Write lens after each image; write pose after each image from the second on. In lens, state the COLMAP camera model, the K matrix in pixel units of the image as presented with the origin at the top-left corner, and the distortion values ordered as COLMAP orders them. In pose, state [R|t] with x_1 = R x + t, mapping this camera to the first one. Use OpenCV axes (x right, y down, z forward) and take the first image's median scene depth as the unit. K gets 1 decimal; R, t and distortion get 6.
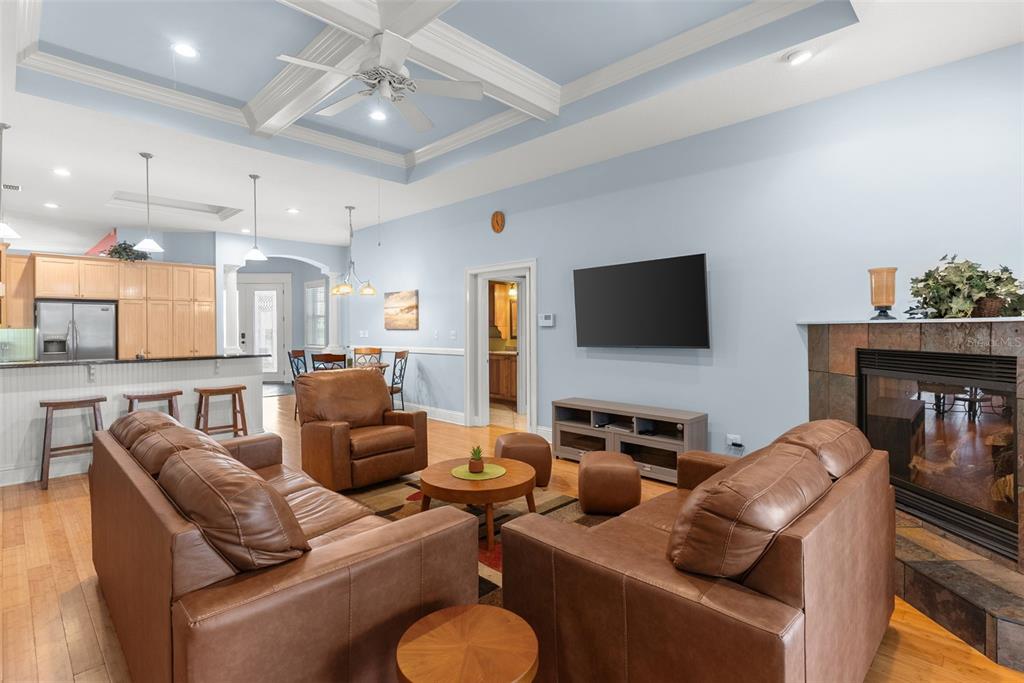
lens RADIAL K [[493.5, 0, 510.4], [0, 493.5, 332.4], [0, 0, 1]] dist [0.002437, 0.000355]
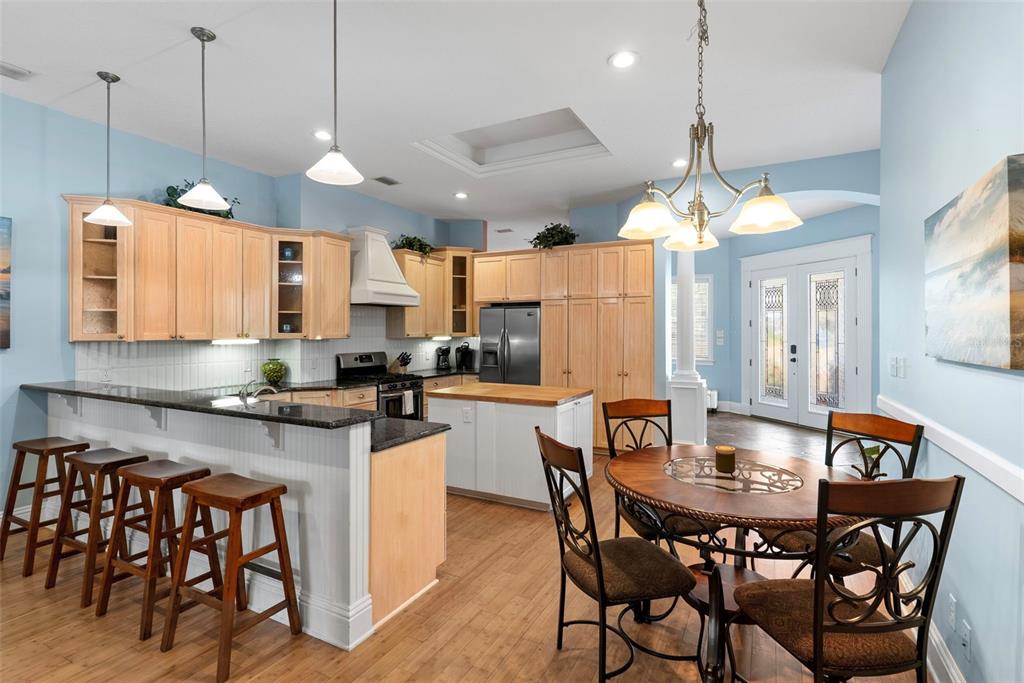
lens RADIAL K [[493.5, 0, 510.4], [0, 493.5, 332.4], [0, 0, 1]] dist [0.002437, 0.000355]
pose [[0.285623, 0.005704, -0.958325, -0.073052], [-0.012245, 0.999922, 0.002302, -0.019622], [0.958264, 0.011078, 0.285670, 0.798677]]
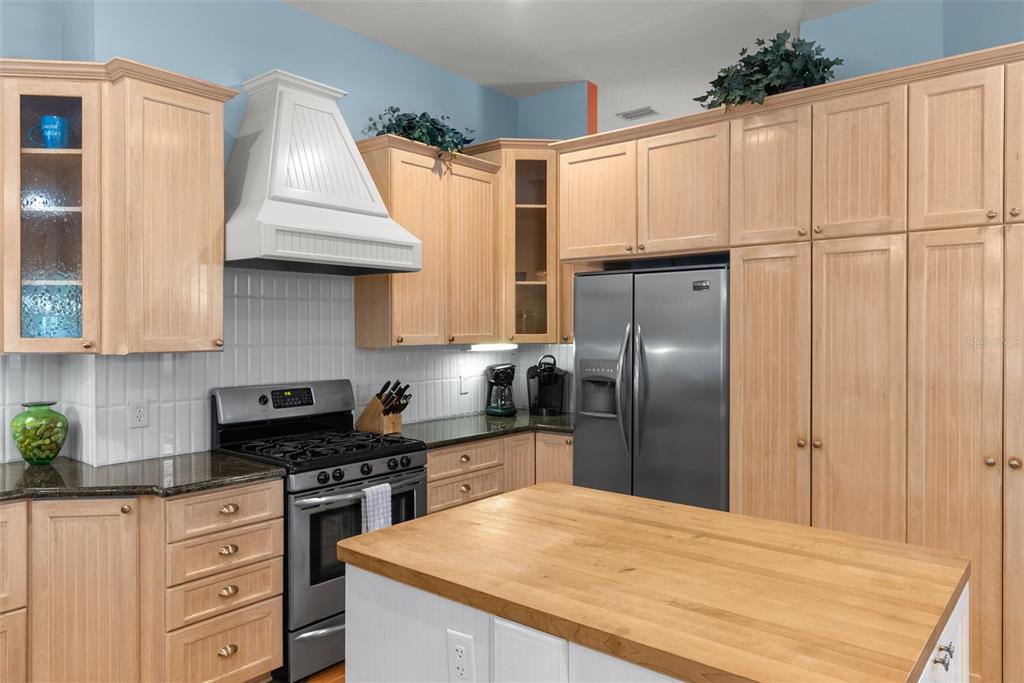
lens RADIAL K [[685.5, 0, 512.0], [0, 685.5, 341.5], [0, 0, 1]] dist [-0.000540, 0.000330]
pose [[0.080102, 0.018634, -0.996613, -0.435497], [-0.006561, 0.999813, 0.018167, -0.019866], [0.996765, 0.005084, 0.080209, 0.913619]]
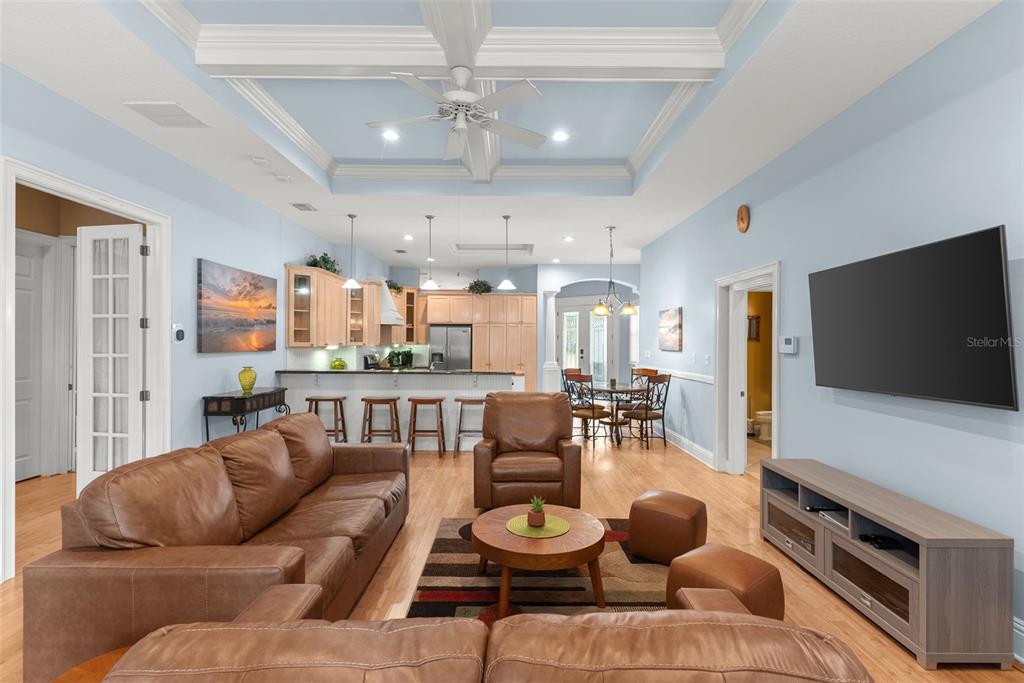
lens RADIAL K [[488.5, 0, 512.0], [0, 488.5, 341.5], [0, 0, 1]] dist [0.000391, 0.000281]
pose [[0.705469, 0.008366, -0.708691, 0.231684], [-0.015276, 0.999878, -0.003404, -0.016945], [0.708576, 0.013227, 0.705511, 0.163293]]
